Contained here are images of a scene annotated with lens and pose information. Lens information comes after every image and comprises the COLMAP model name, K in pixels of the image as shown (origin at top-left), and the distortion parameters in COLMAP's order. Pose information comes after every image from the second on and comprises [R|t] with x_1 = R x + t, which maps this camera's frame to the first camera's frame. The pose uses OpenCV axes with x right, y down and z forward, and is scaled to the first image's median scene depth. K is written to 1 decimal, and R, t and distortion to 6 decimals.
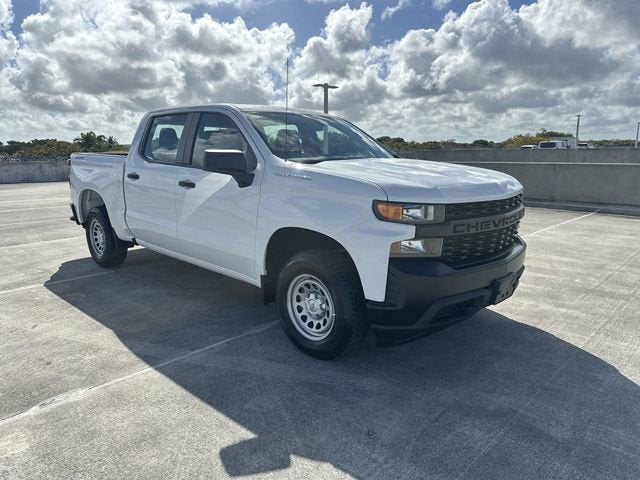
lens RADIAL K [[452.2, 0, 312.9], [0, 452.2, 240.3], [0, 0, 1]] dist [0.047708, -0.078086]
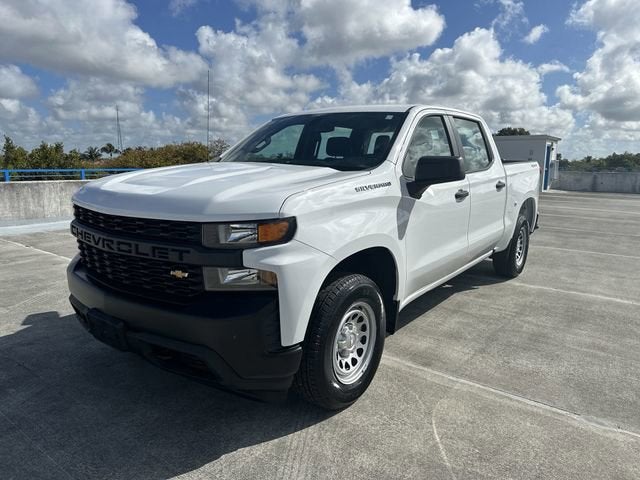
lens RADIAL K [[452.8, 0, 318.1], [0, 452.8, 238.8], [0, 0, 1]] dist [0.044125, -0.062065]
pose [[0.109551, 0.176741, -0.978142, 1.081449], [-0.202353, 0.967422, 0.152141, -0.211186], [0.973166, 0.181263, 0.141746, 1.104246]]
